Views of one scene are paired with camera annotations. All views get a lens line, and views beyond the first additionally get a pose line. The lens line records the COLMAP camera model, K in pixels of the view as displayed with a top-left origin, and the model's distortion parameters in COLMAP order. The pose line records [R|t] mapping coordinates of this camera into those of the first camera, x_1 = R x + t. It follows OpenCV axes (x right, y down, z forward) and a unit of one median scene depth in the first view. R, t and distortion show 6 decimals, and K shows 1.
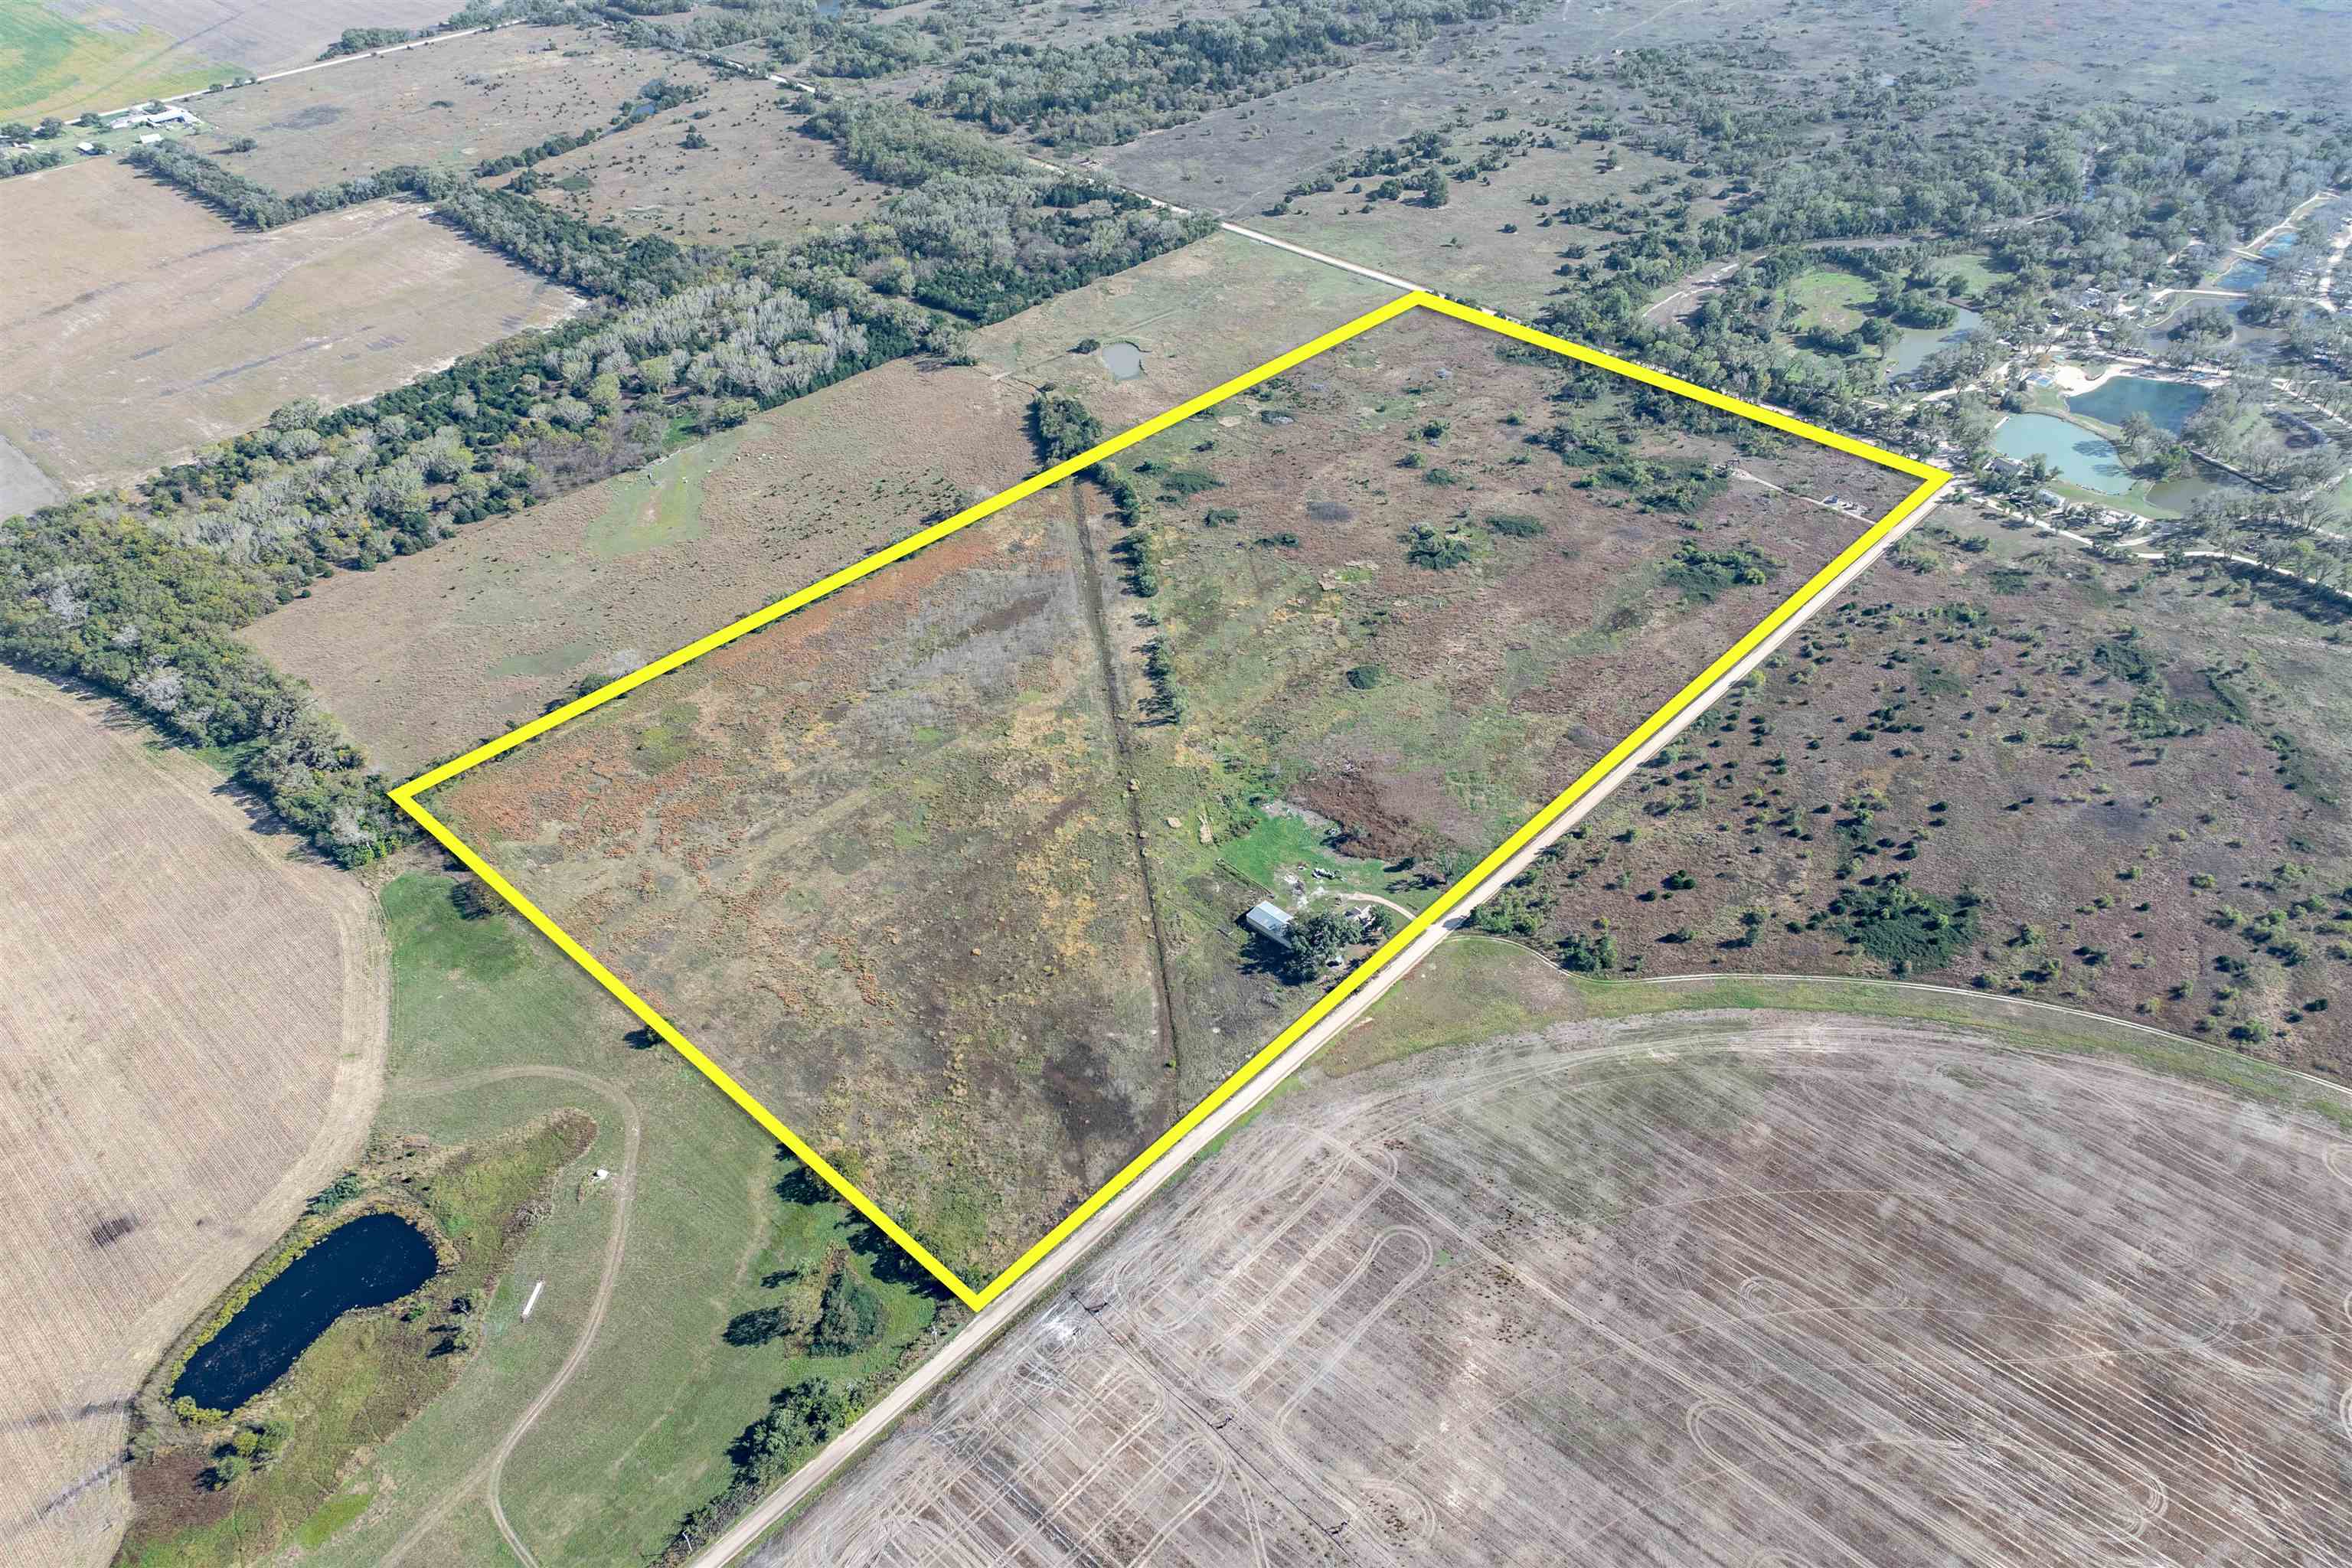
lens RADIAL K [[1637.8, 0, 1176.0], [0, 1637.8, 784.0], [0, 0, 1]] dist [-0.040106, 0.006545]
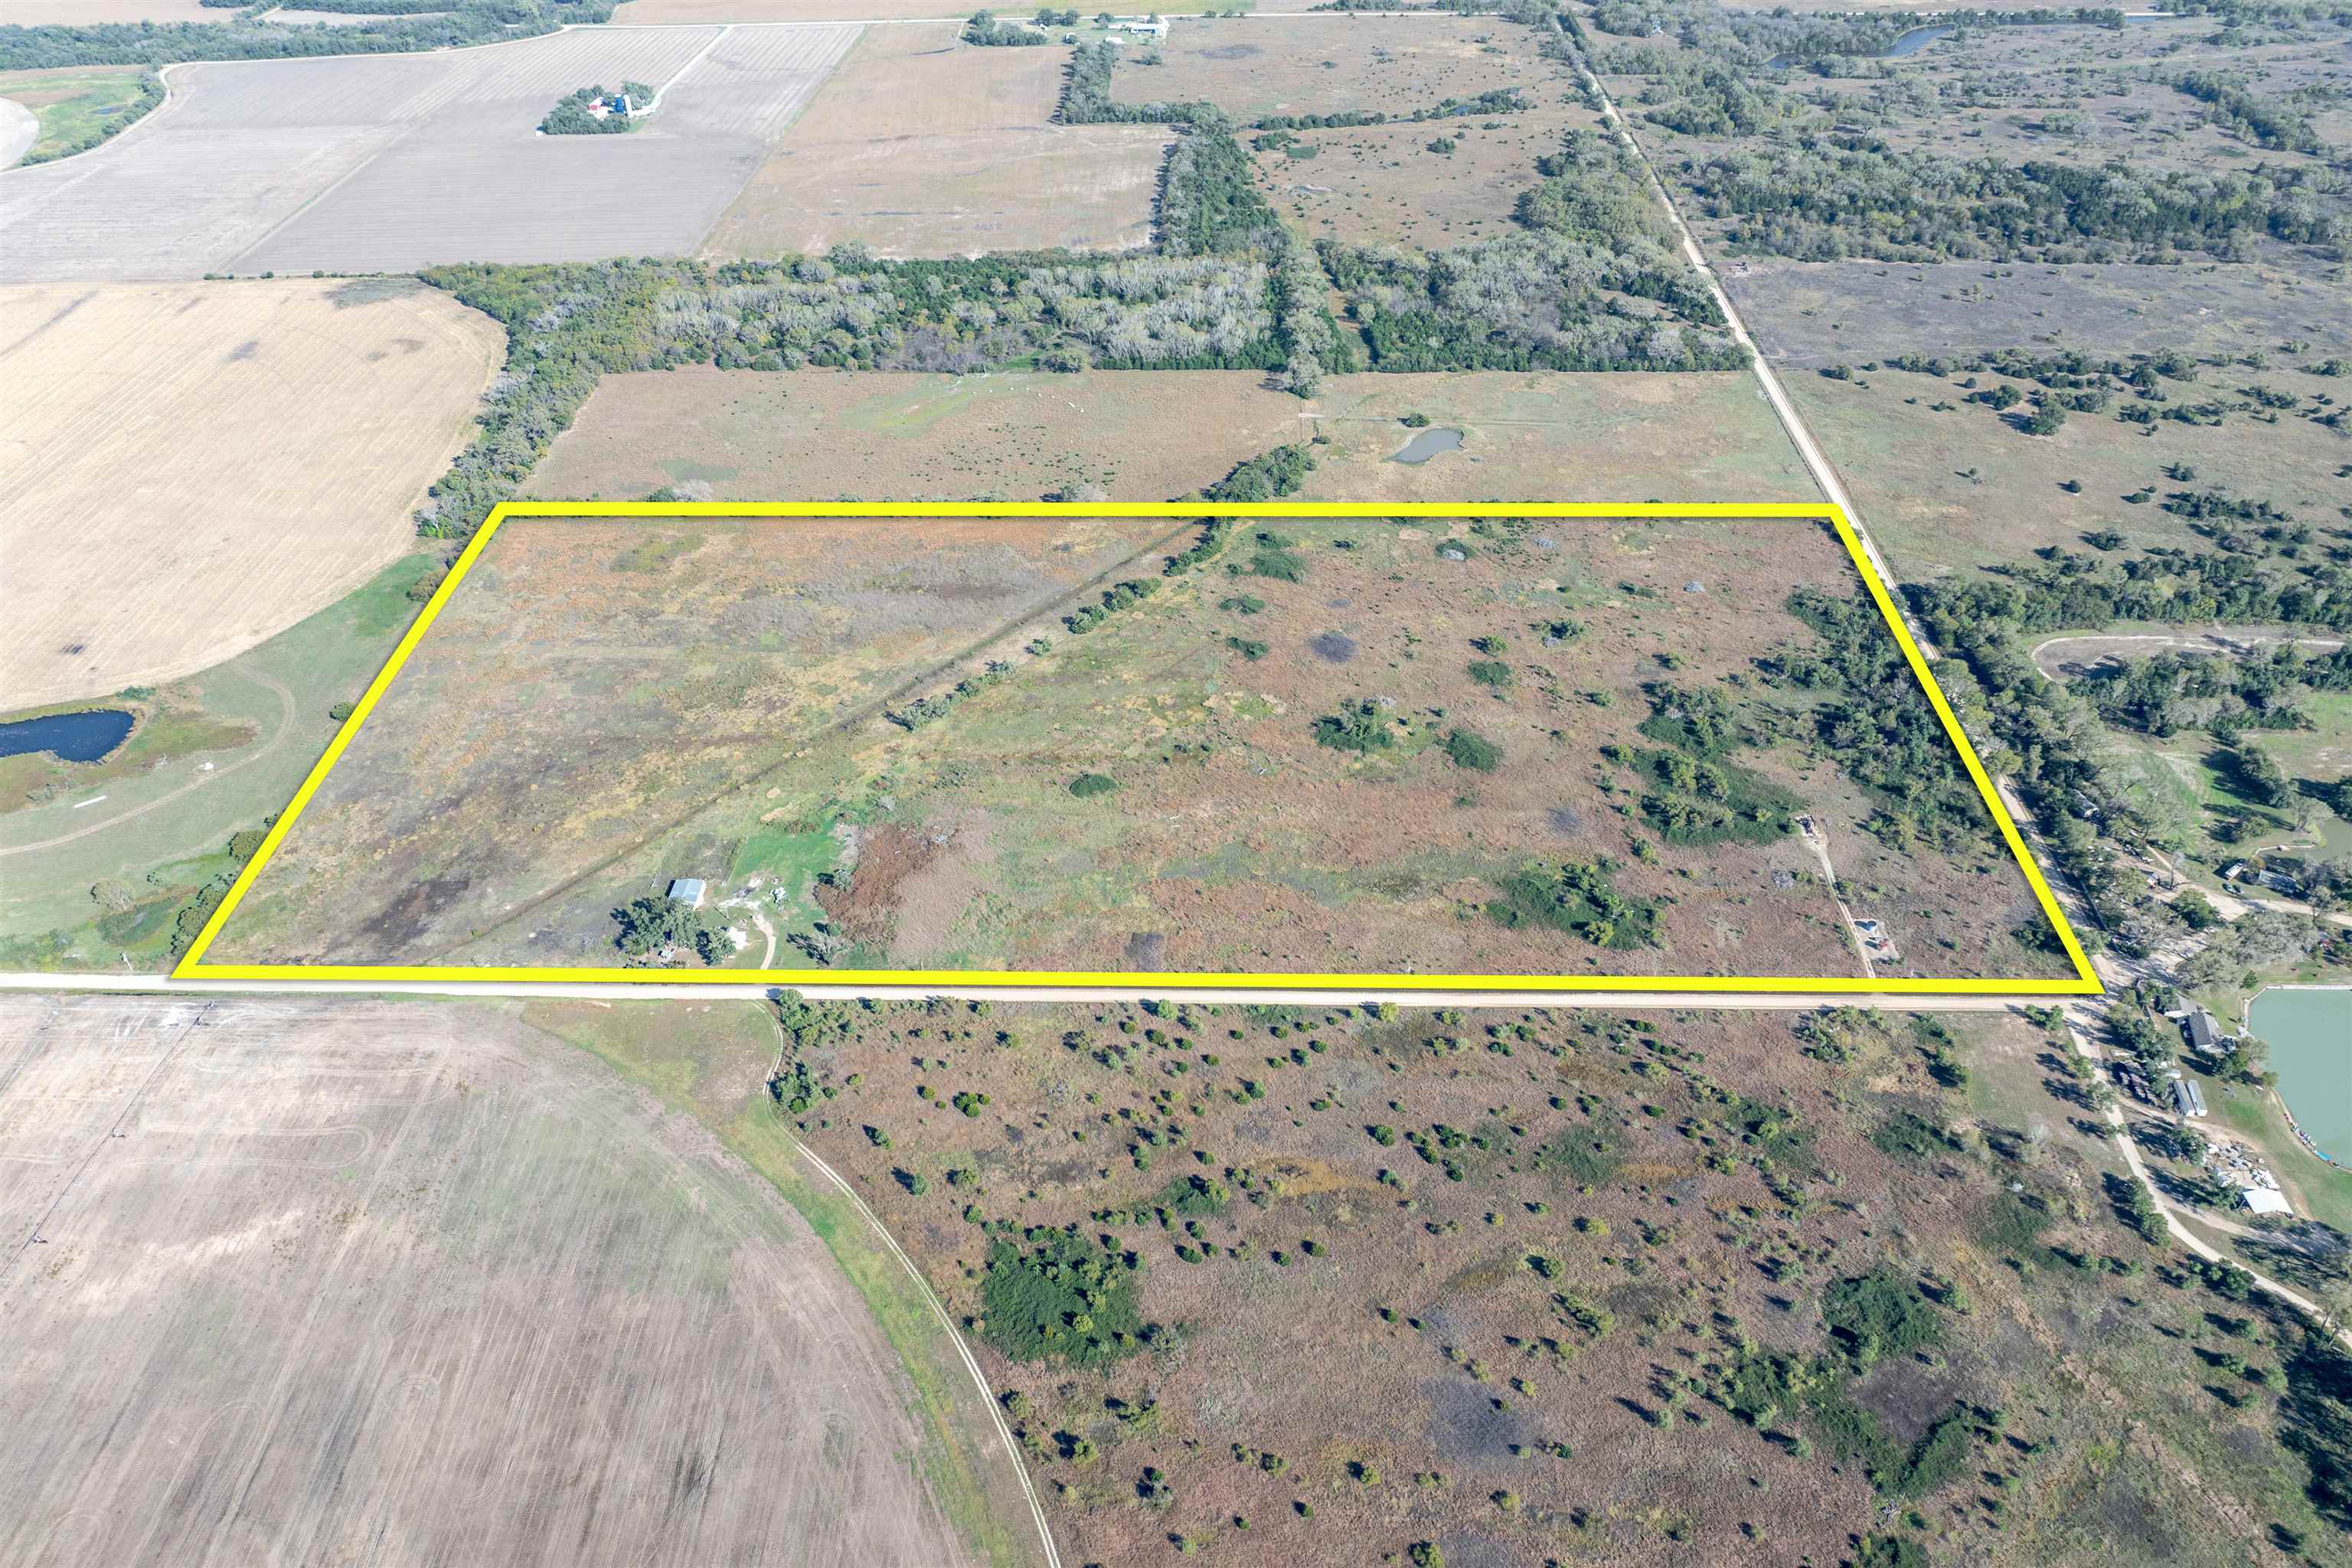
lens RADIAL K [[1637.8, 0, 1176.0], [0, 1637.8, 784.0], [0, 0, 1]] dist [-0.040106, 0.006545]
pose [[0.658164, 0.455326, -0.599581, 0.508509], [-0.461077, 0.873343, 0.157096, -0.169566], [0.595170, 0.173059, 0.784744, 0.220251]]
